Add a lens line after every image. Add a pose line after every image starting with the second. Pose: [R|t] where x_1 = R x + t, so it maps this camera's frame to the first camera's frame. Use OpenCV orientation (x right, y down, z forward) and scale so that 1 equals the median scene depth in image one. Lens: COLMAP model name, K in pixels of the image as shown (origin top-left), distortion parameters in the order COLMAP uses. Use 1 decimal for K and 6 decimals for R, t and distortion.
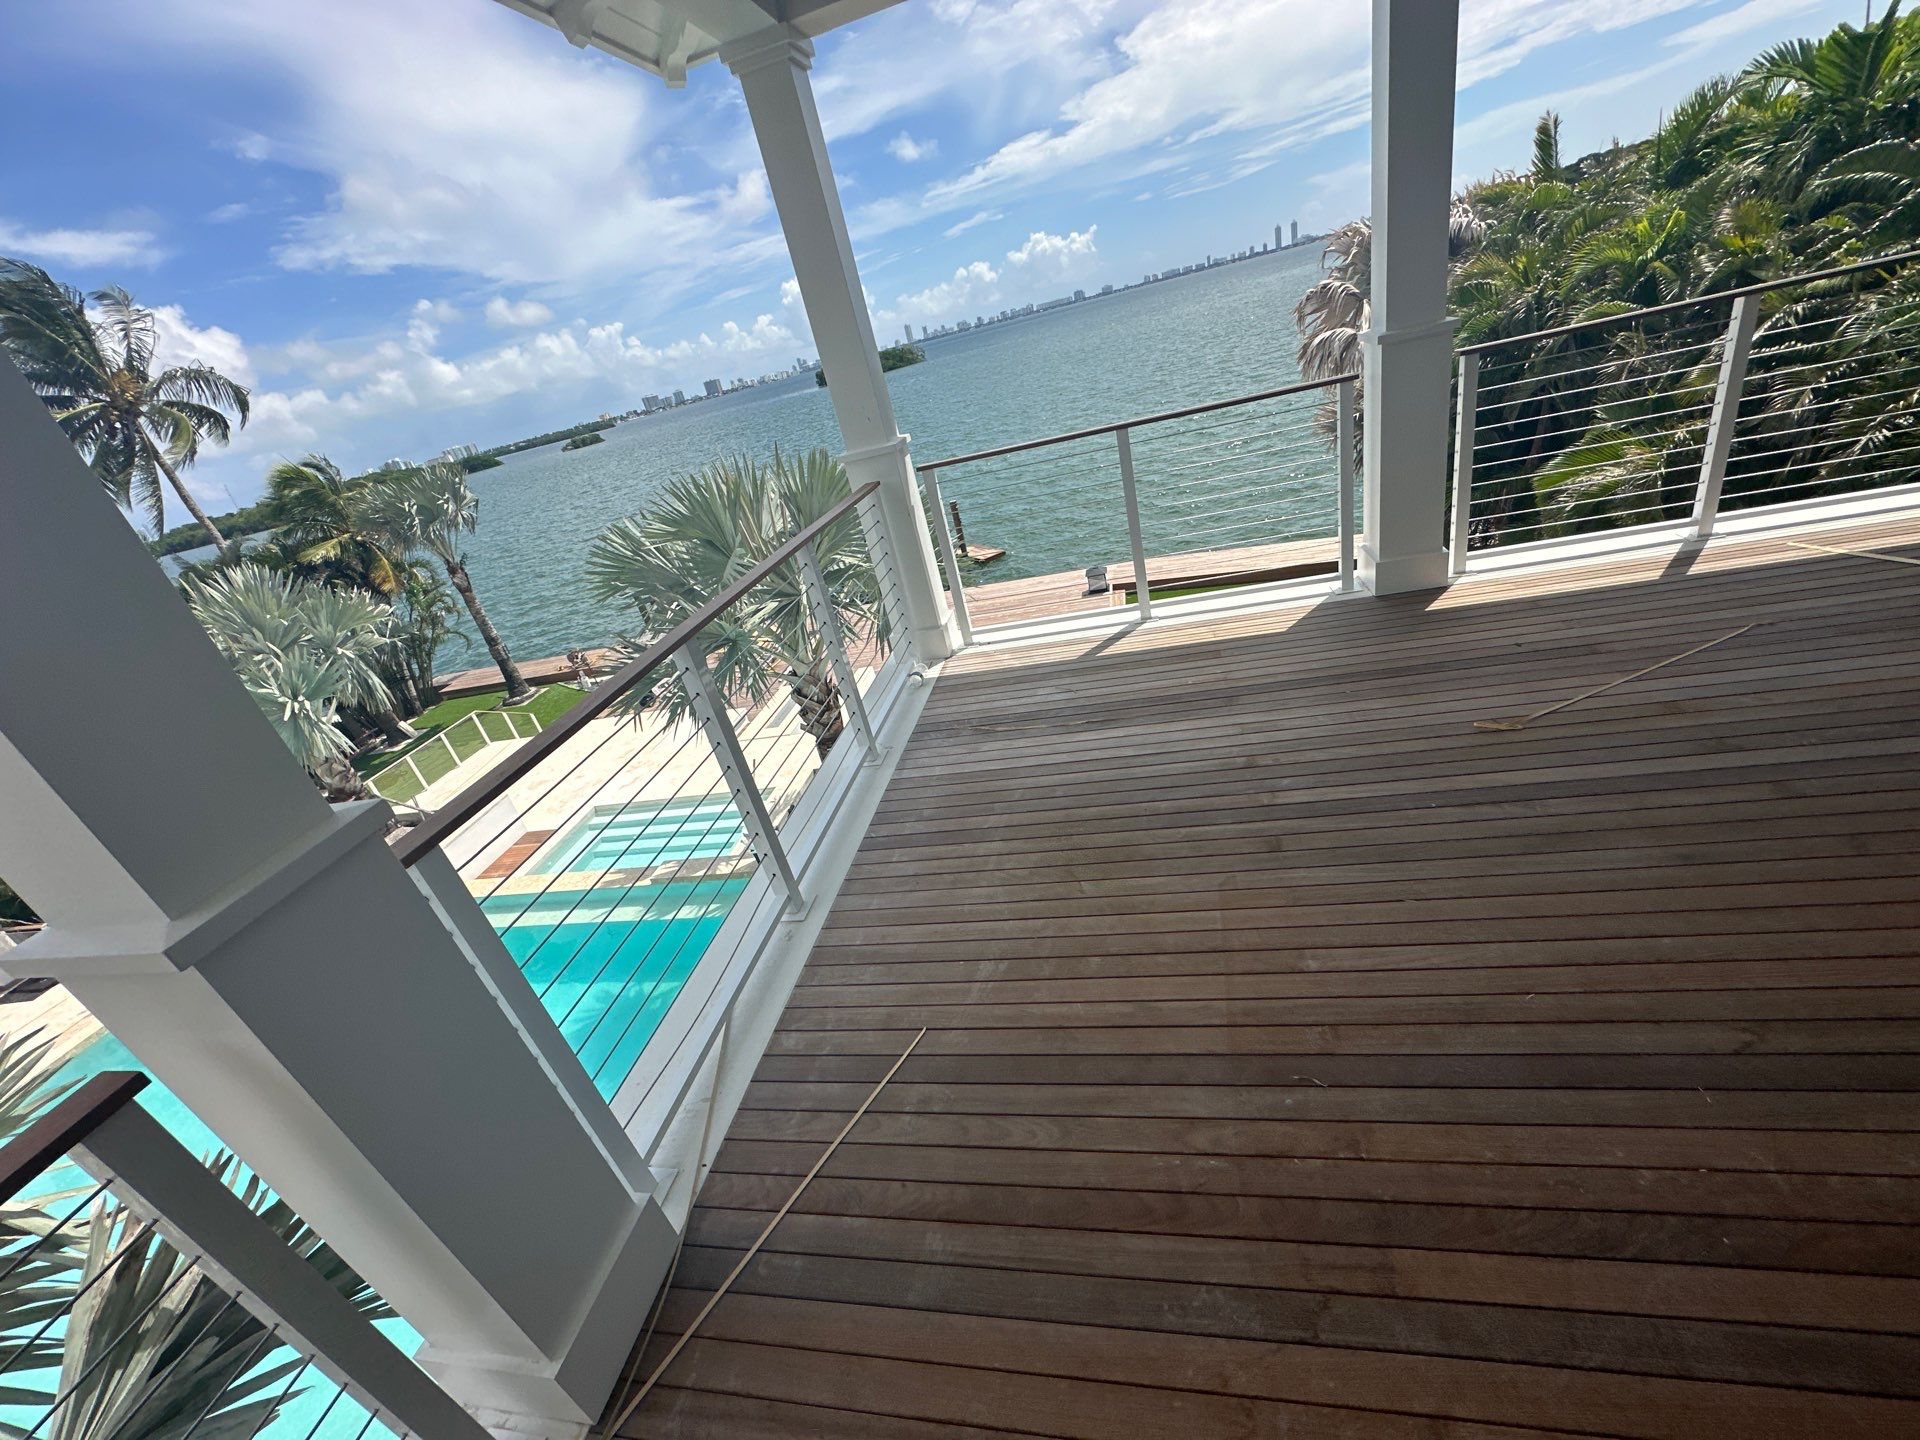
lens RADIAL K [[769.9, 0, 961.4], [0, 769.9, 714.7], [0, 0, 1]] dist [0.000781, -0.000019]
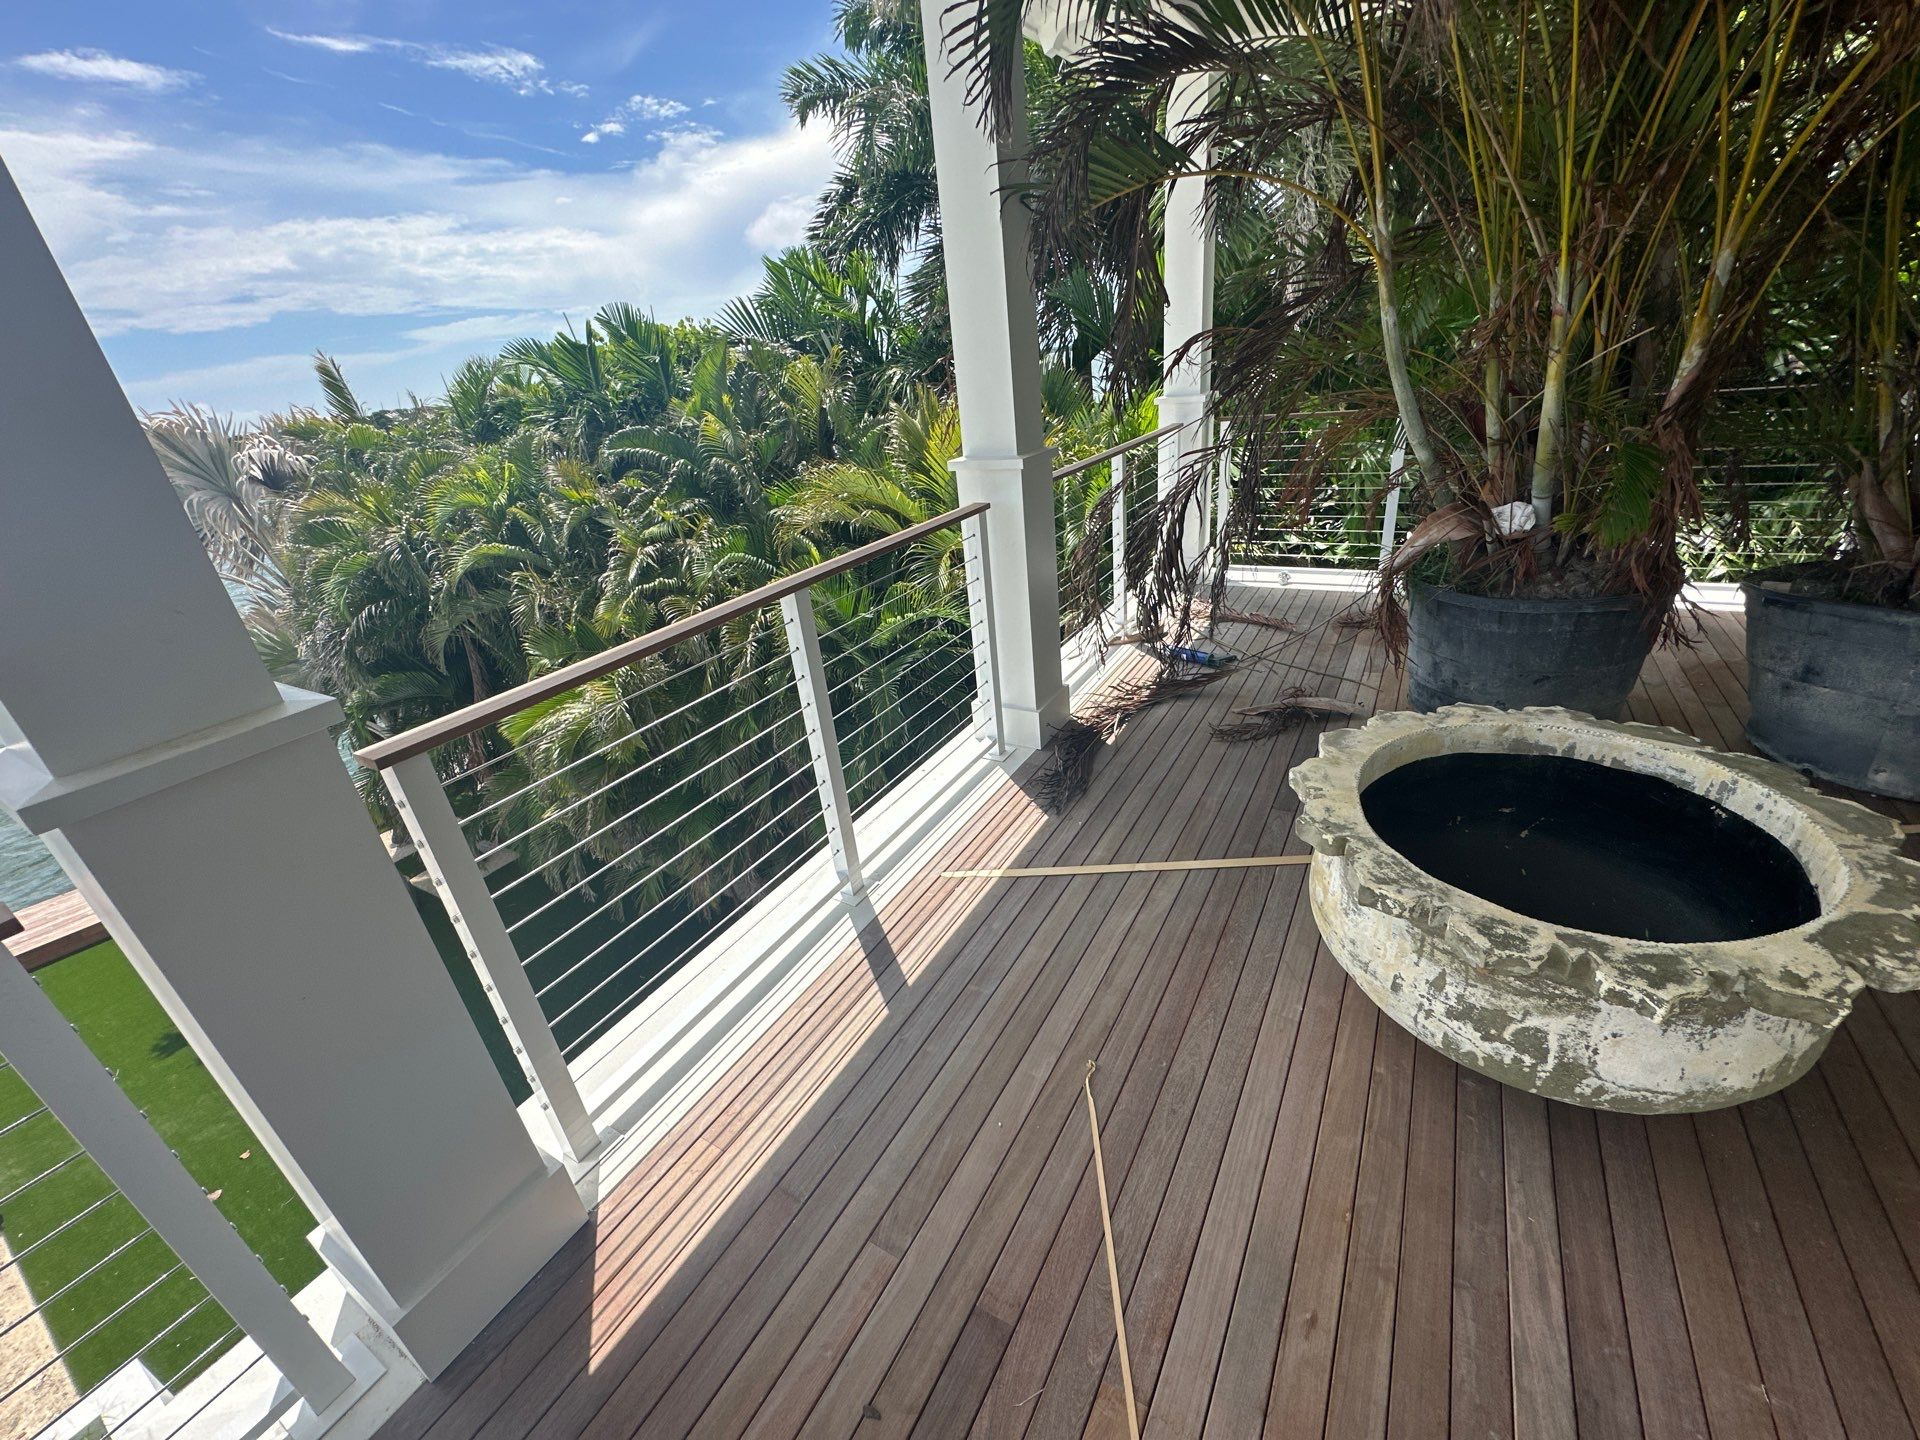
lens RADIAL K [[769.9, 0, 958.0], [0, 769.9, 716.4], [0, 0, 1]] dist [0.000781, -0.000019]
pose [[0.361215, -0.215203, 0.907310, 0.122968], [0.436409, 0.898883, 0.039463, -0.112279], [-0.824058, 0.381704, 0.418606, 0.177885]]
